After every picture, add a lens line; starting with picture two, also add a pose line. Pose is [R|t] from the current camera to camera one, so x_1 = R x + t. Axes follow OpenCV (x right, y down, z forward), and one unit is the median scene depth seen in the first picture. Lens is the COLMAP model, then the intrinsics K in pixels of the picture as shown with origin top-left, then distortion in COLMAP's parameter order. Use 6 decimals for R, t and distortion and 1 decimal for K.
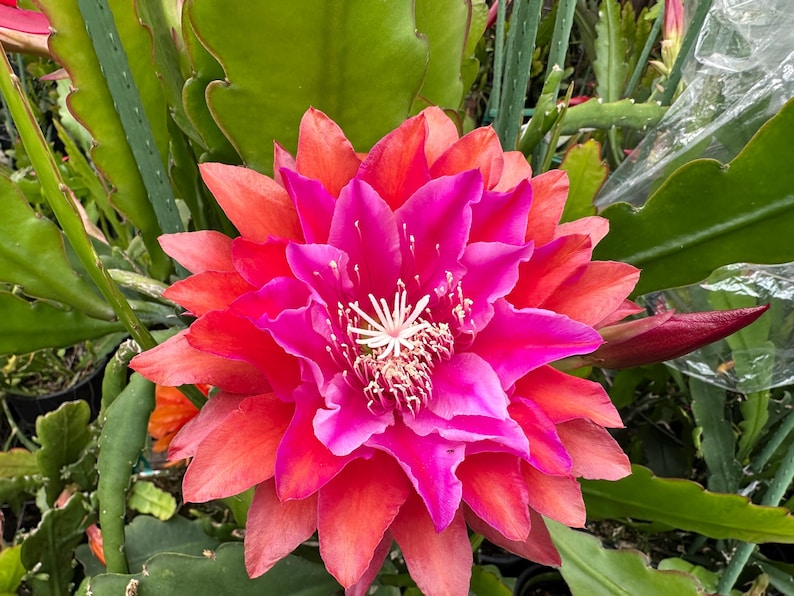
lens RADIAL K [[579.3, 0, 371.8], [0, 579.3, 344.5], [0, 0, 1]] dist [-0.000010, 0.004290]
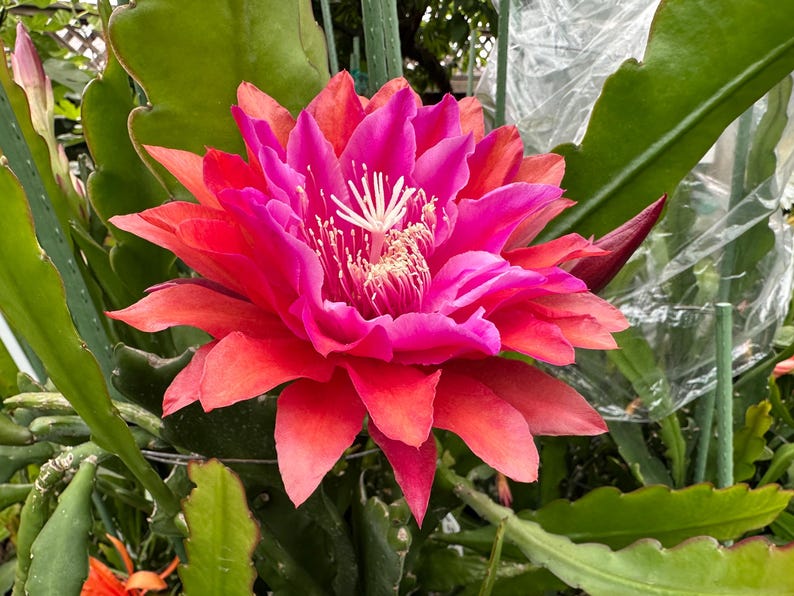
lens RADIAL K [[579.3, 0, 371.8], [0, 579.3, 344.5], [0, 0, 1]] dist [-0.000010, 0.004290]
pose [[0.948925, -0.218425, 0.227664, -0.144617], [0.282298, 0.910041, -0.303535, 0.276679], [-0.140884, 0.352301, 0.925222, 0.080942]]
